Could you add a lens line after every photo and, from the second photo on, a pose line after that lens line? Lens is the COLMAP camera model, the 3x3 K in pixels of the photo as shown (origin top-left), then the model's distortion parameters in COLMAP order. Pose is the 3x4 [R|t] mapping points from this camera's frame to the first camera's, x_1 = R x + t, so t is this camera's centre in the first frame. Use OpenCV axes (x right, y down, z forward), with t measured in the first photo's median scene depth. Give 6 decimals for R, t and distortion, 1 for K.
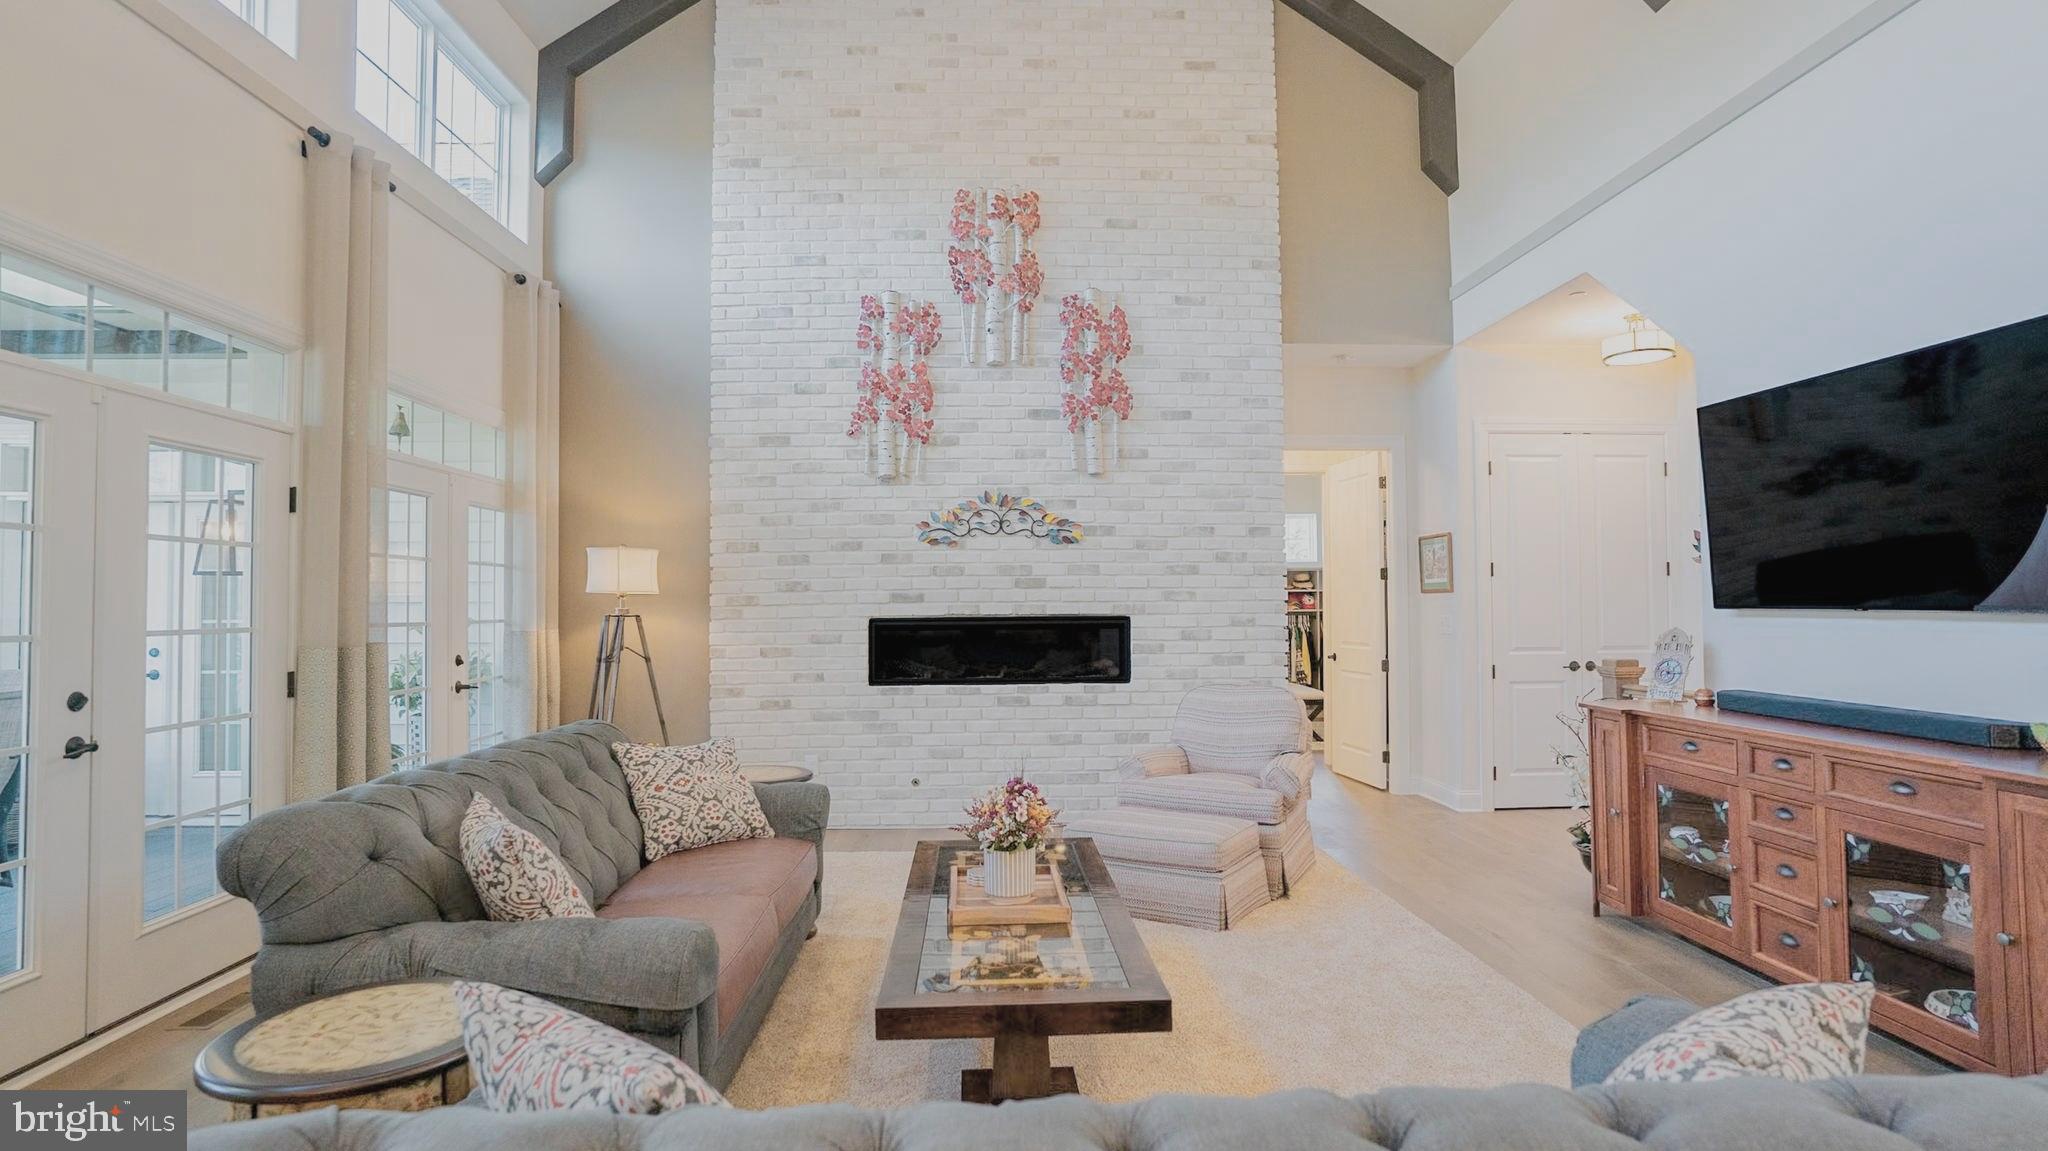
lens RADIAL K [[1054.5, 0, 1020.2], [0, 1054.5, 576.1], [0, 0, 1]] dist [-0.080355, 0.044546]
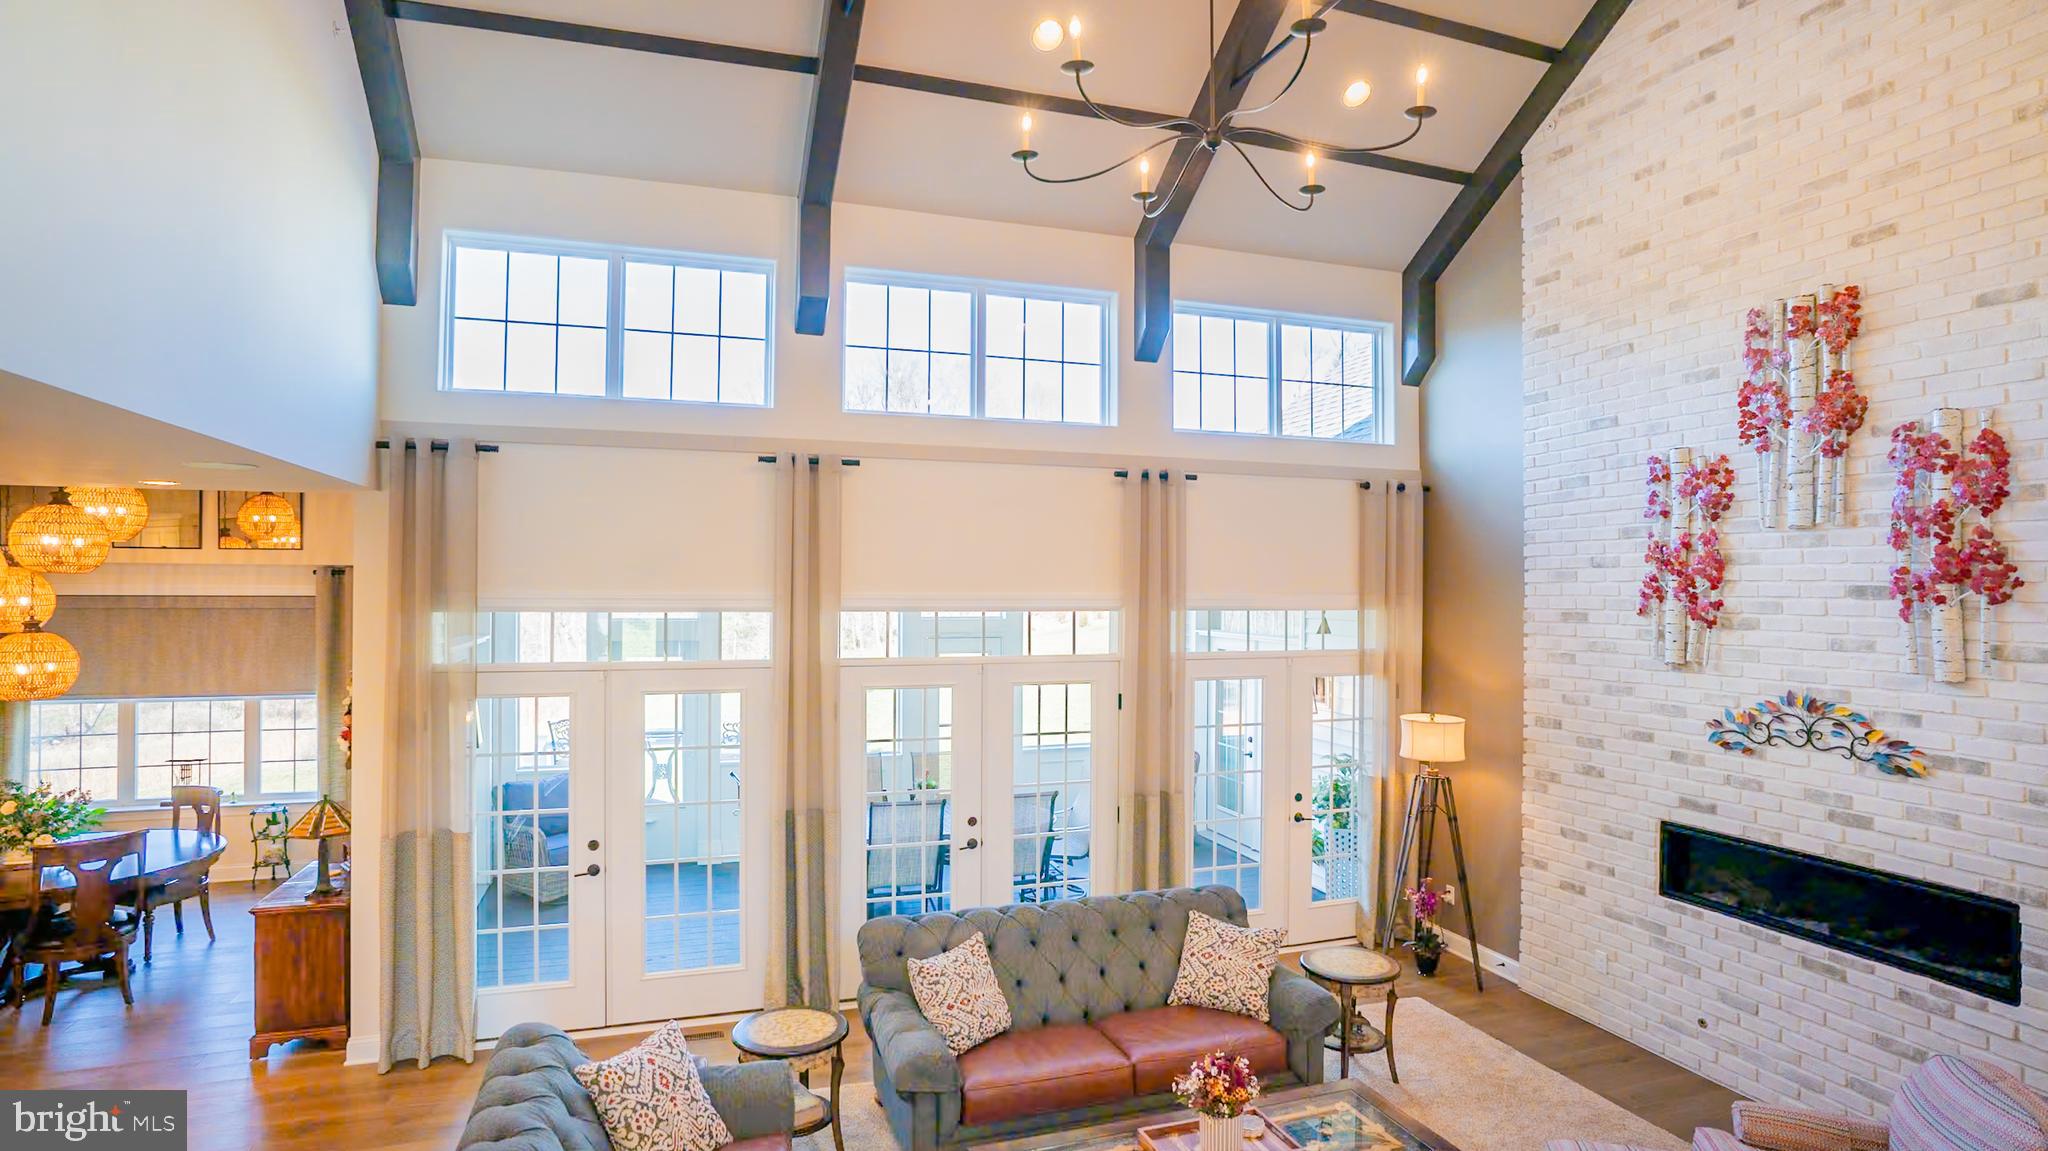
lens RADIAL K [[1054.5, 0, 1020.2], [0, 1054.5, 576.1], [0, 0, 1]] dist [-0.080355, 0.044546]
pose [[0.289742, 0.000357, -0.957105, 0.529115], [0.016786, 0.999844, 0.005454, -0.179568], [0.956958, -0.017646, 0.289691, 0.233291]]
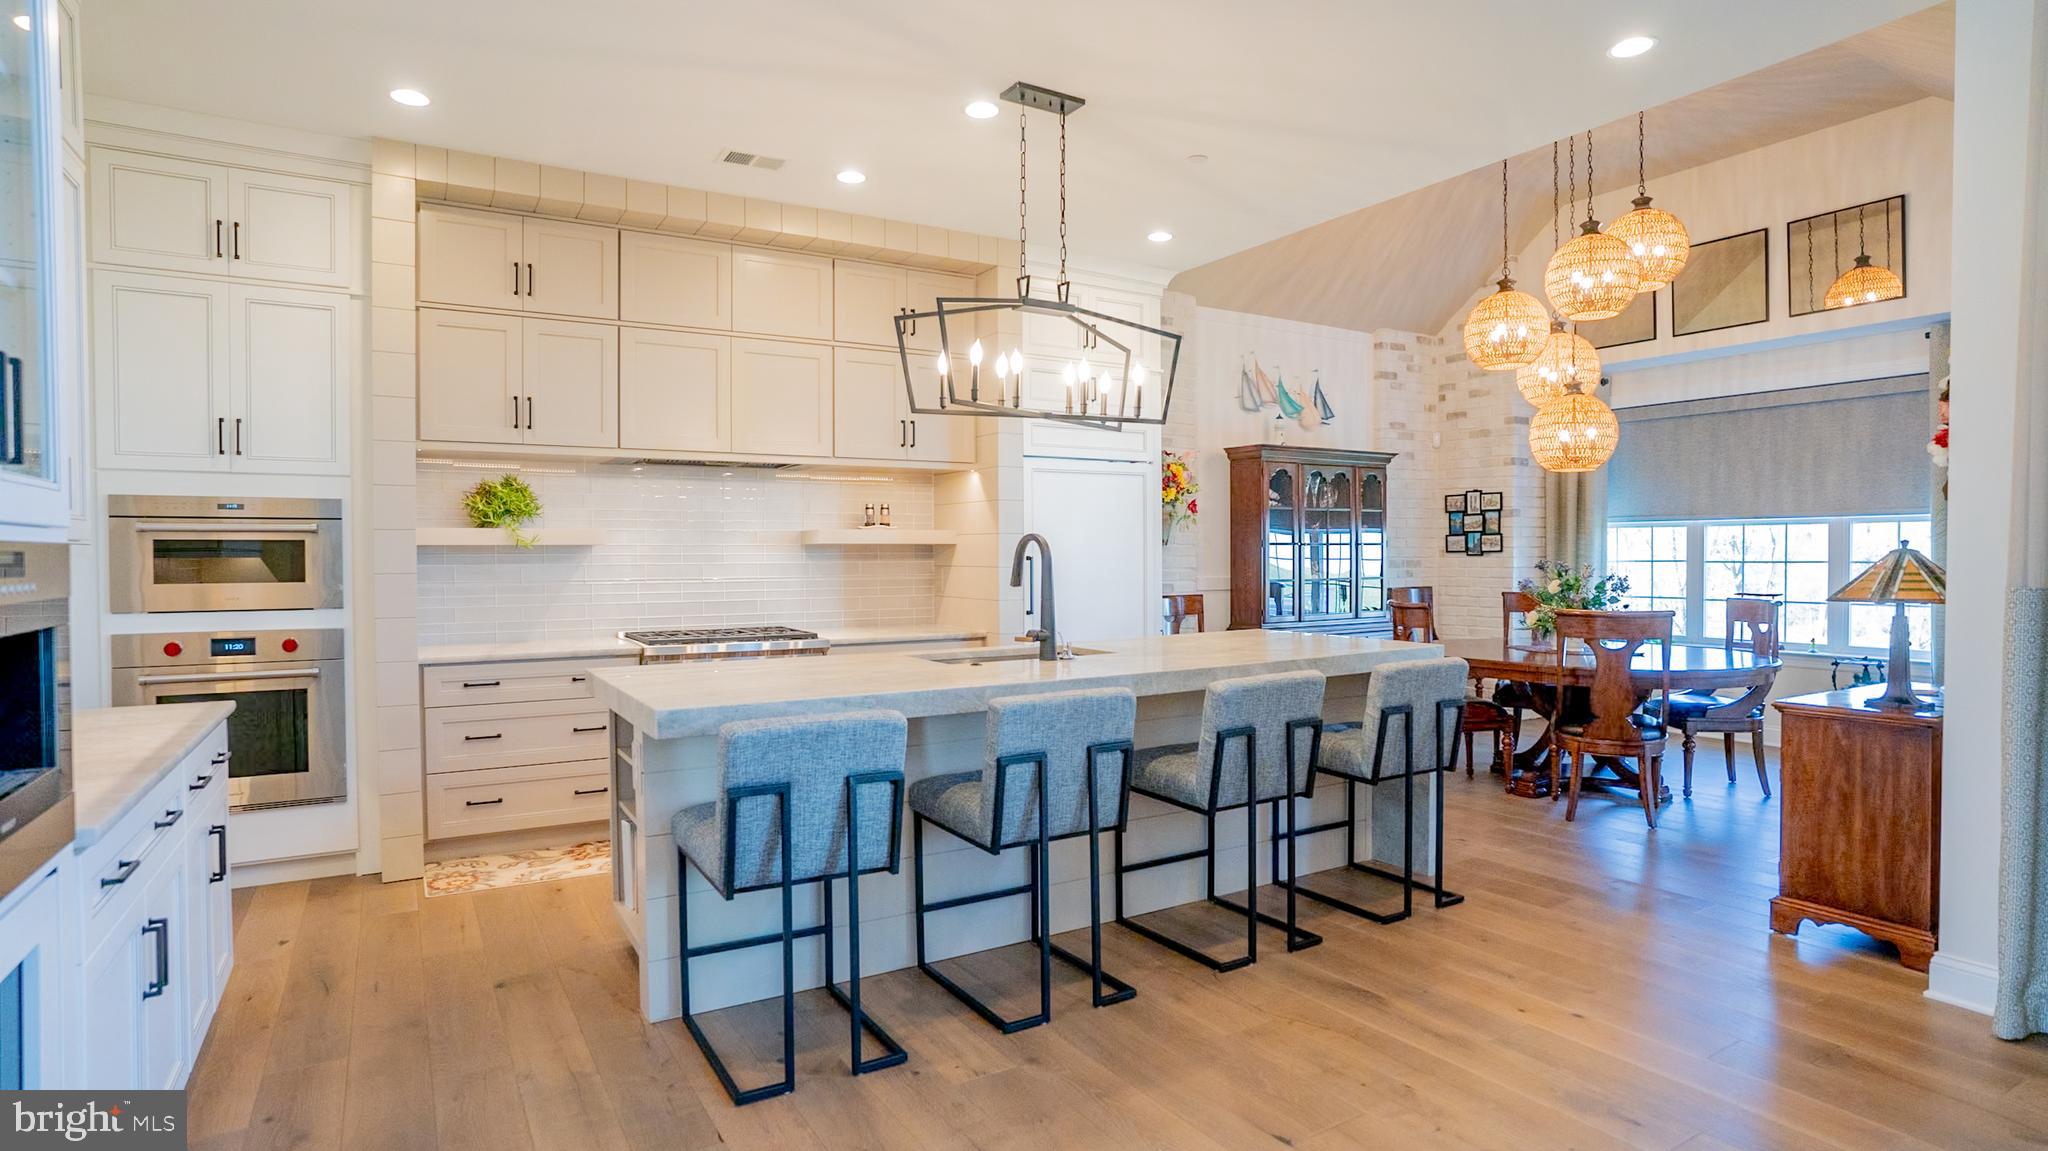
lens RADIAL K [[1054.5, 0, 1020.2], [0, 1054.5, 576.1], [0, 0, 1]] dist [-0.080355, 0.044546]
pose [[-0.875467, 0.019837, -0.482870, 0.164920], [0.021845, 0.999760, 0.001467, 0.009899], [0.482784, -0.009264, -0.875691, 0.151273]]
